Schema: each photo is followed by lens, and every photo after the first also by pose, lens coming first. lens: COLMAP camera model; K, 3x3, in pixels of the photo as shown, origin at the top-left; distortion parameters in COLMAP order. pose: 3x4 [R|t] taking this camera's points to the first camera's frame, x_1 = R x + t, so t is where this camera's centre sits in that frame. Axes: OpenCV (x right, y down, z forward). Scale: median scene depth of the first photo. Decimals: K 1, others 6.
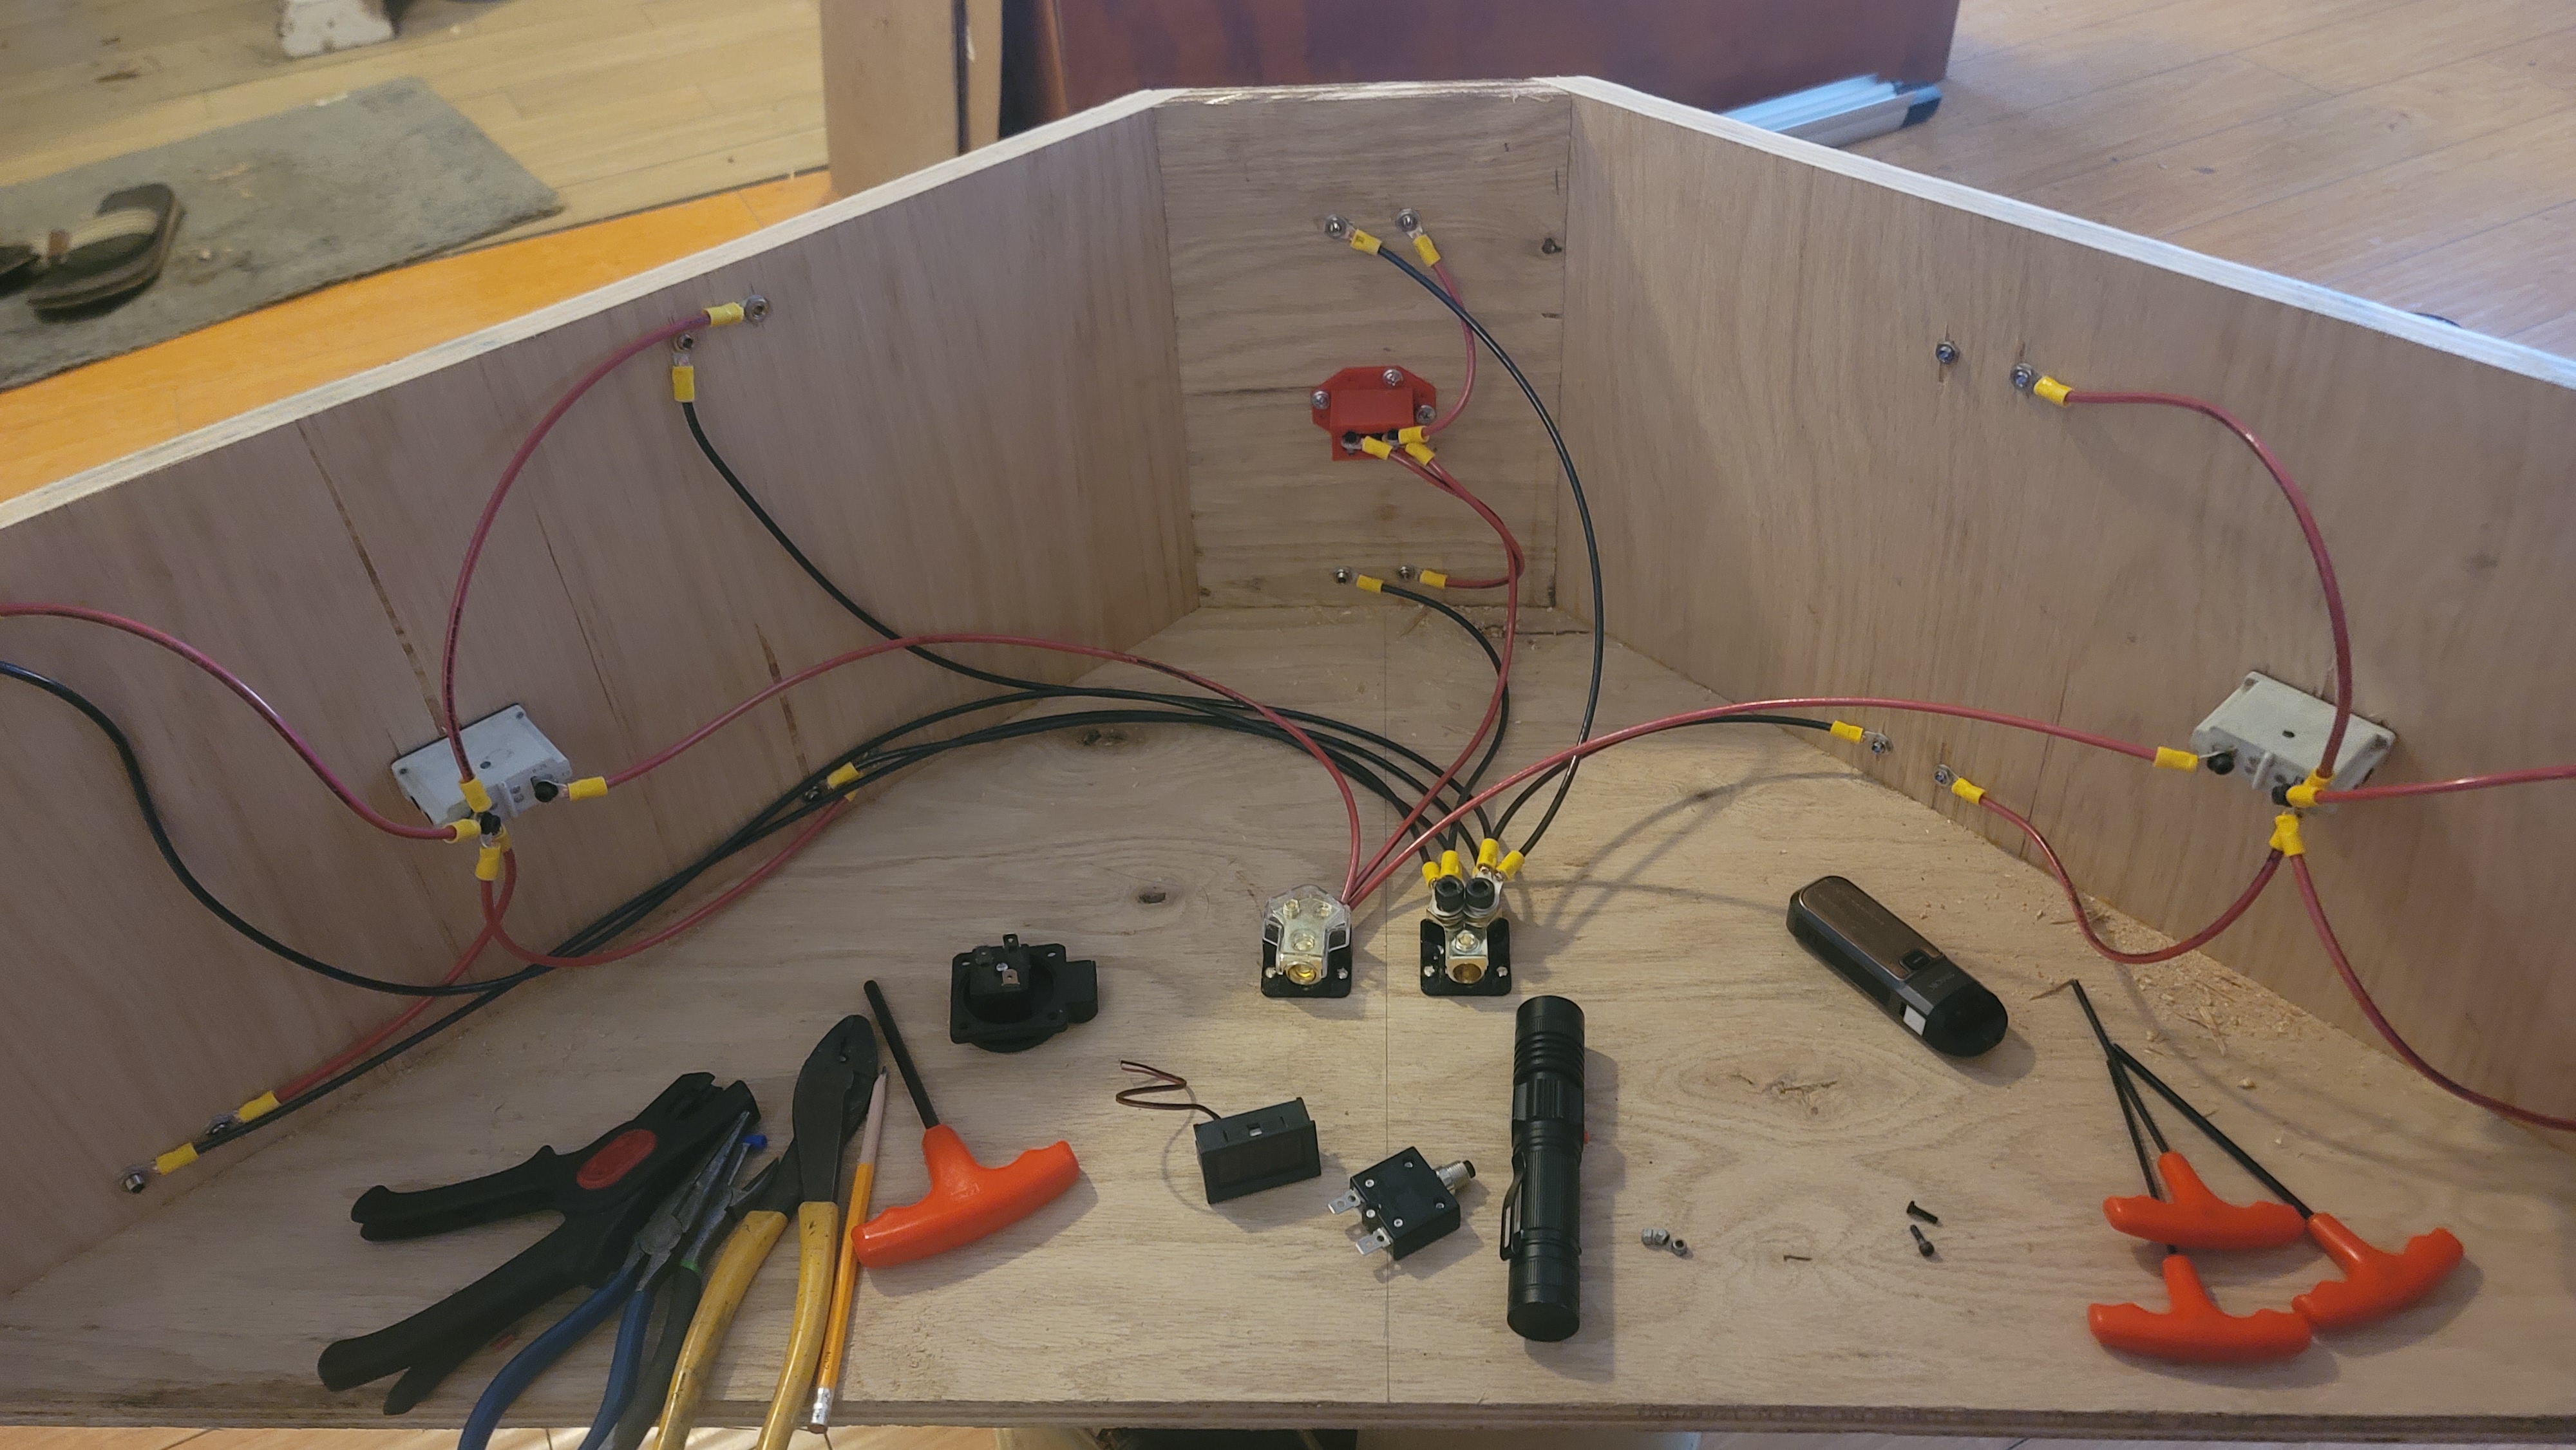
lens RADIAL K [[1889.5, 0, 1271.4], [0, 1889.5, 732.9], [0, 0, 1]] dist [0.028148, -0.008588]
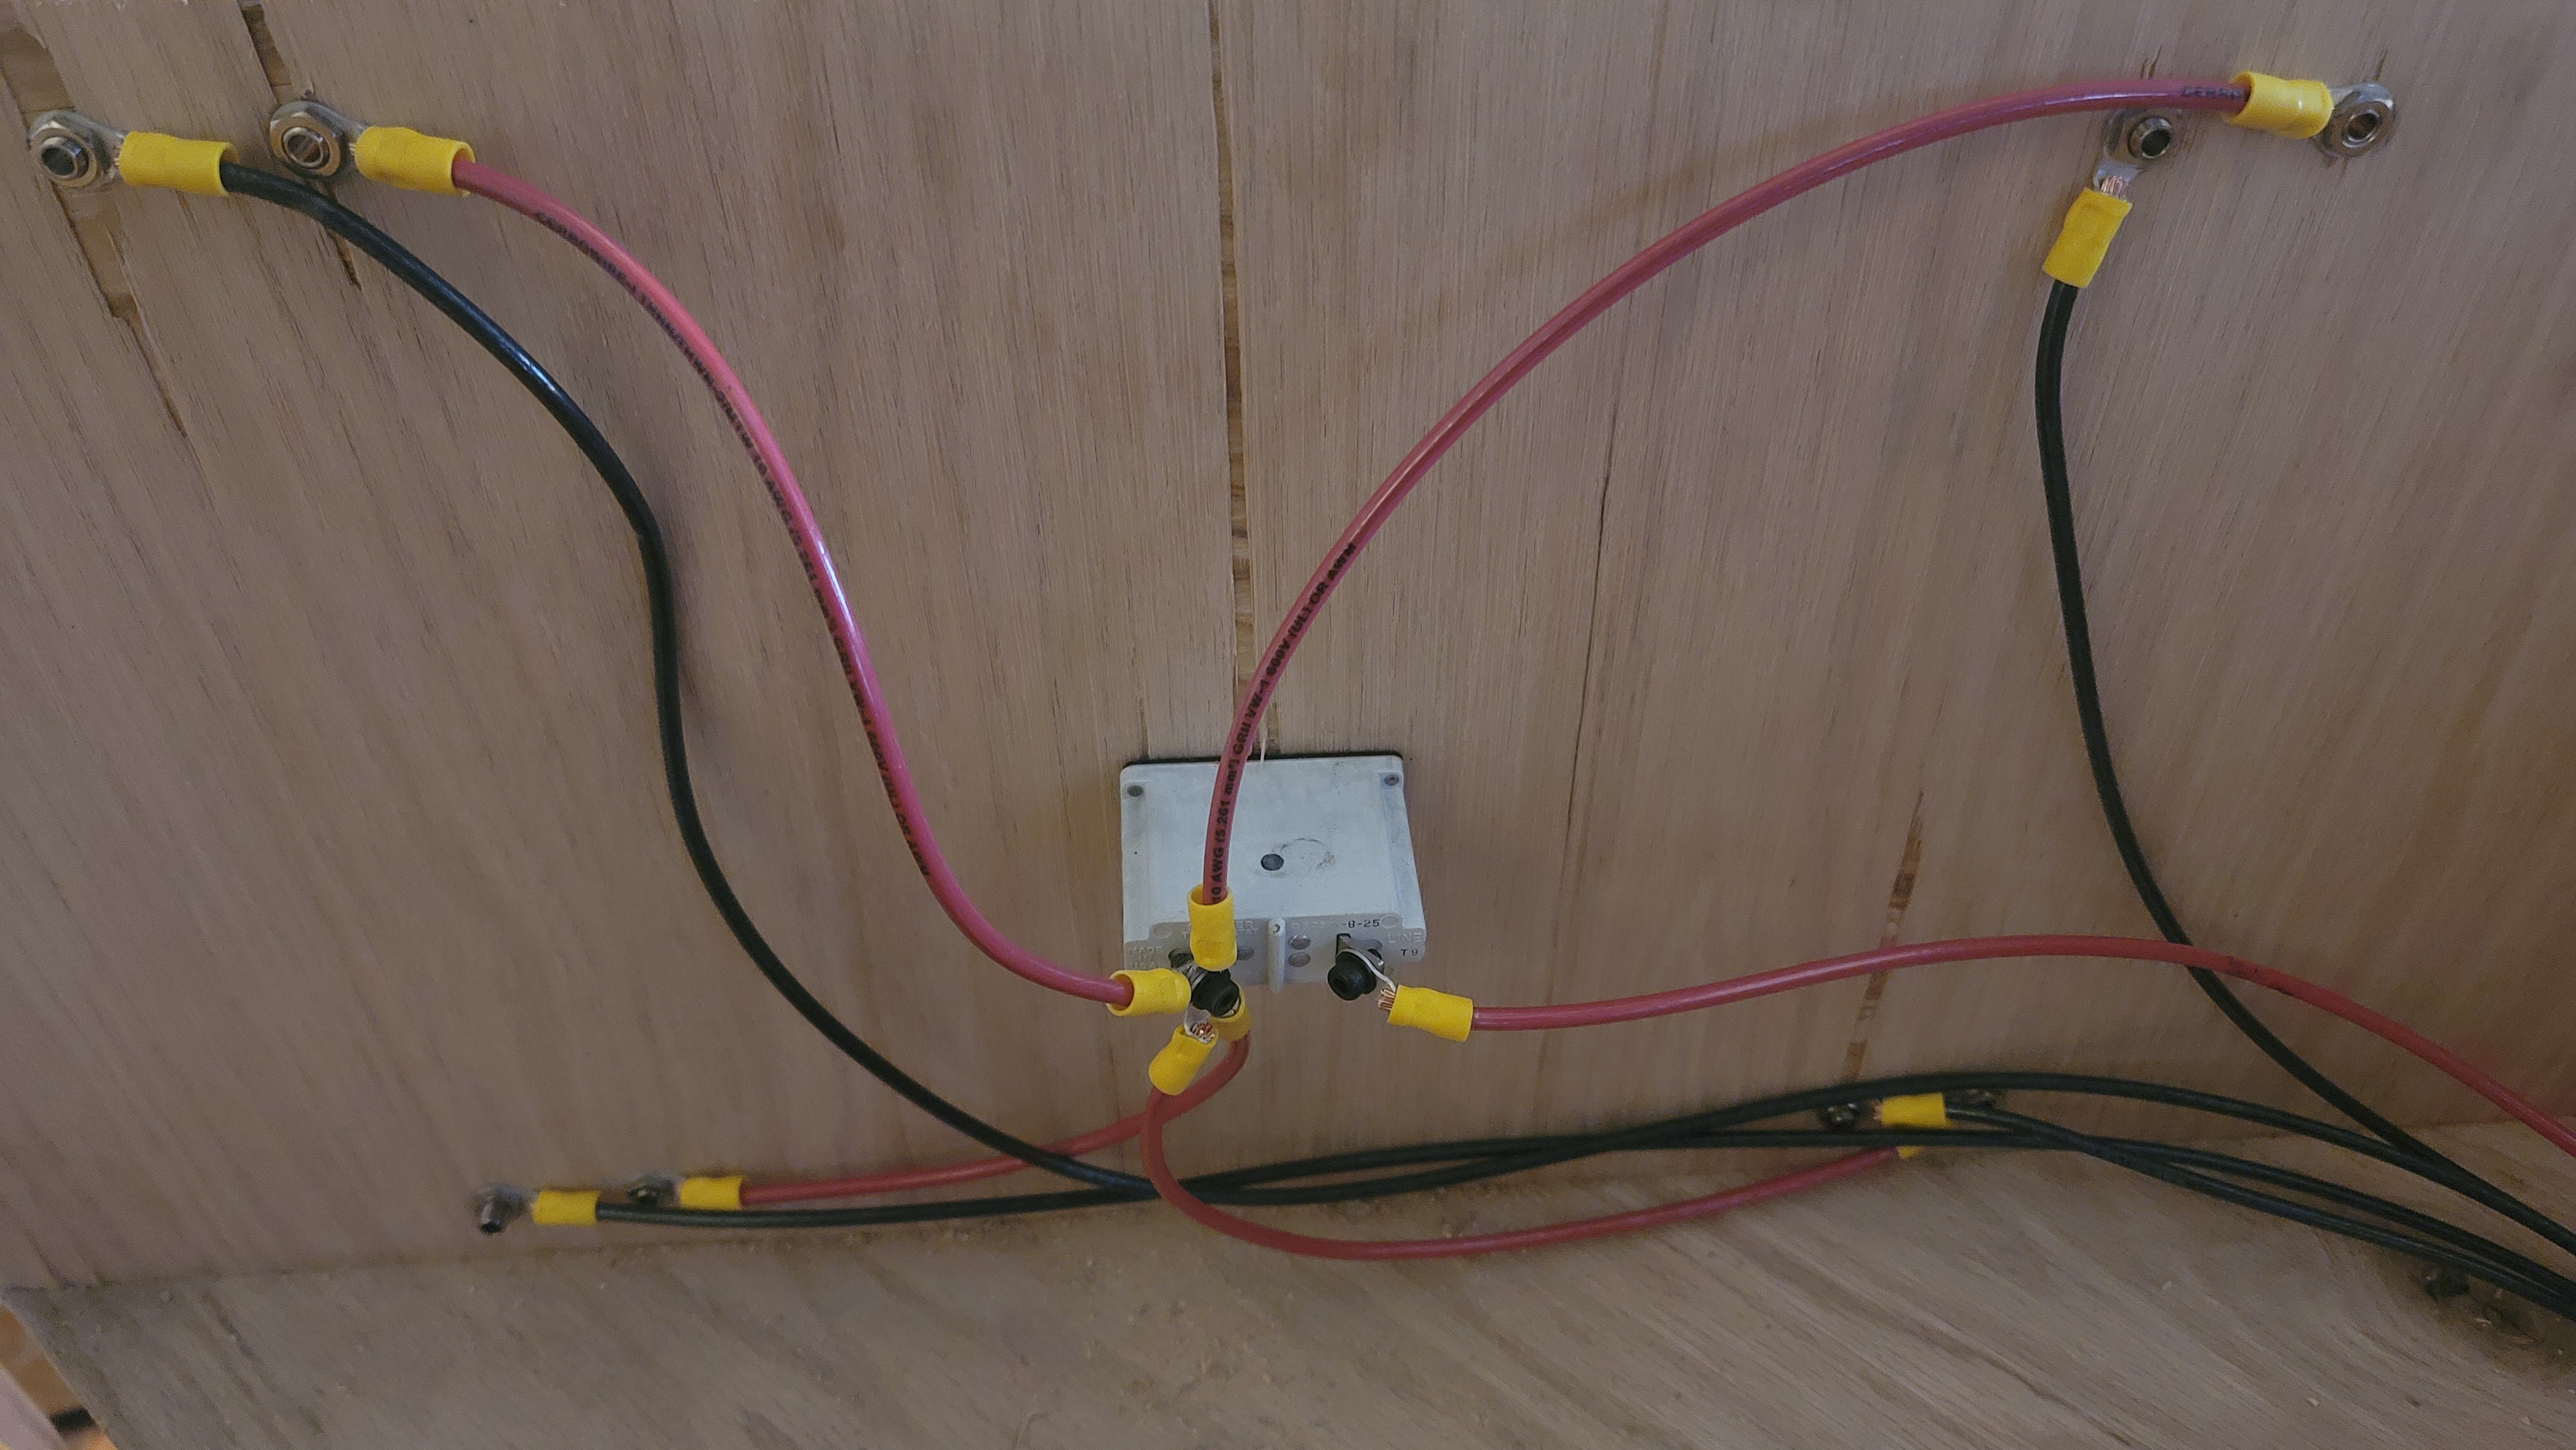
lens RADIAL K [[1889.5, 0, 1291.6], [0, 1889.5, 726.4], [0, 0, 1]] dist [0.028148, -0.008588]
pose [[0.785174, 0.443434, -0.432283, -0.190152], [-0.431961, 0.892359, 0.130788, -0.062615], [0.443747, 0.084038, 0.892203, 0.494997]]
